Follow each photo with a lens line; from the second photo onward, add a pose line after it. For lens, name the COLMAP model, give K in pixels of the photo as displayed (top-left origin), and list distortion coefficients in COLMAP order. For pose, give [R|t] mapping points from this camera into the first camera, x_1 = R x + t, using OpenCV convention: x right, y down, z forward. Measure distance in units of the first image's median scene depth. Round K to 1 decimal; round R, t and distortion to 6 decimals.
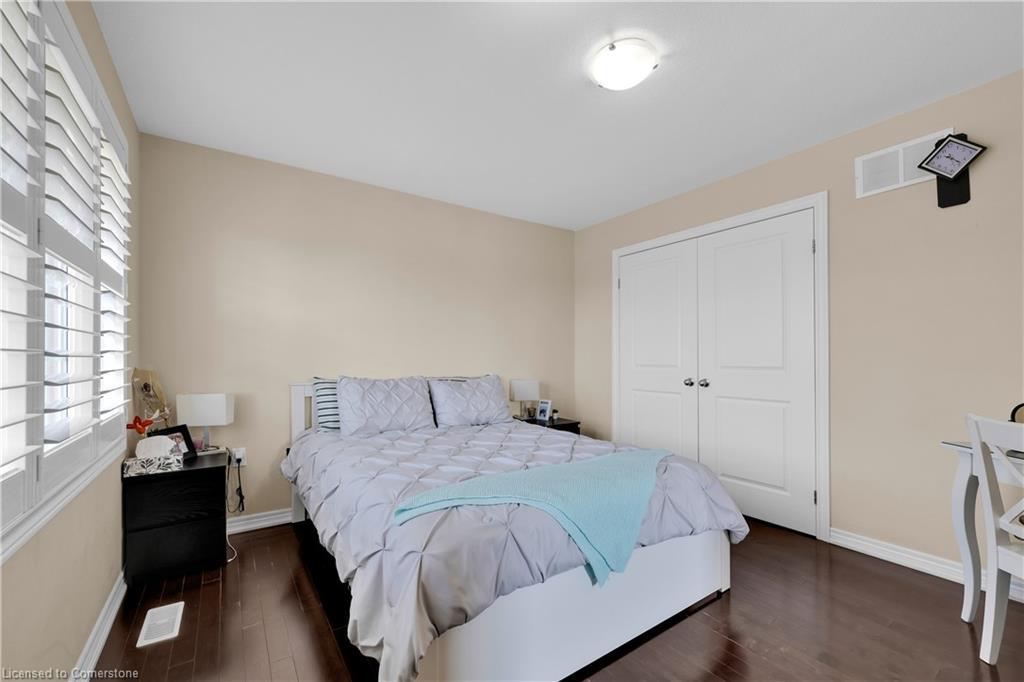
lens RADIAL K [[419.6, 0, 512.7], [0, 419.6, 343.7], [0, 0, 1]] dist [0.004035, 0.000299]
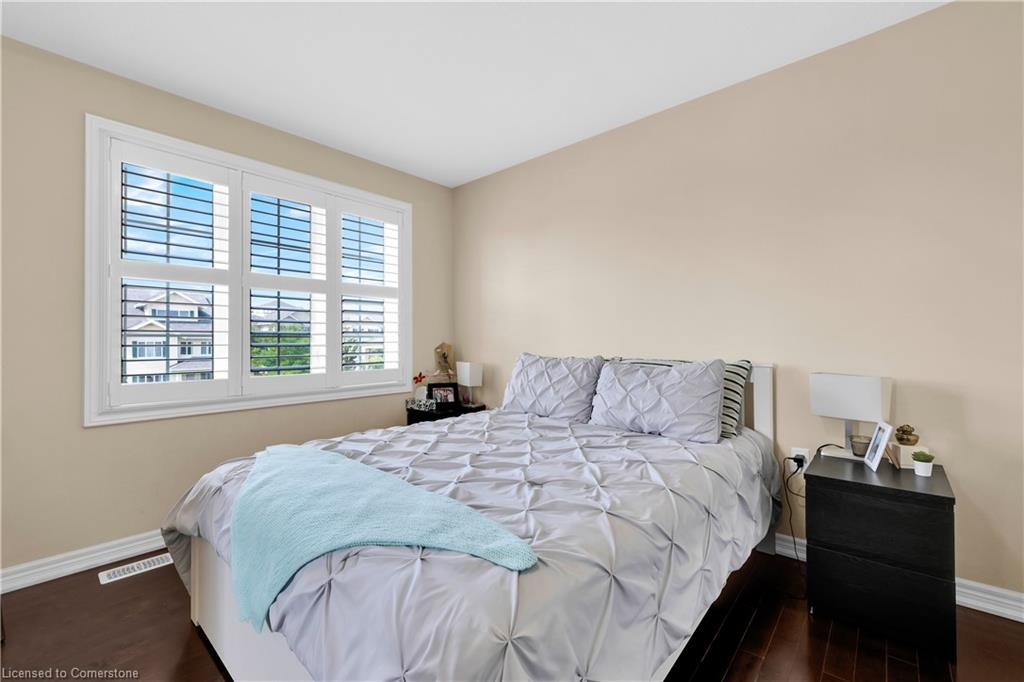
lens RADIAL K [[419.6, 0, 512.7], [0, 419.6, 343.7], [0, 0, 1]] dist [0.004035, 0.000299]
pose [[0.243187, 0.003379, -0.969974, 0.638631], [0.041275, 0.999052, 0.013829, 0.045915], [0.969101, -0.043399, 0.242817, 0.816718]]
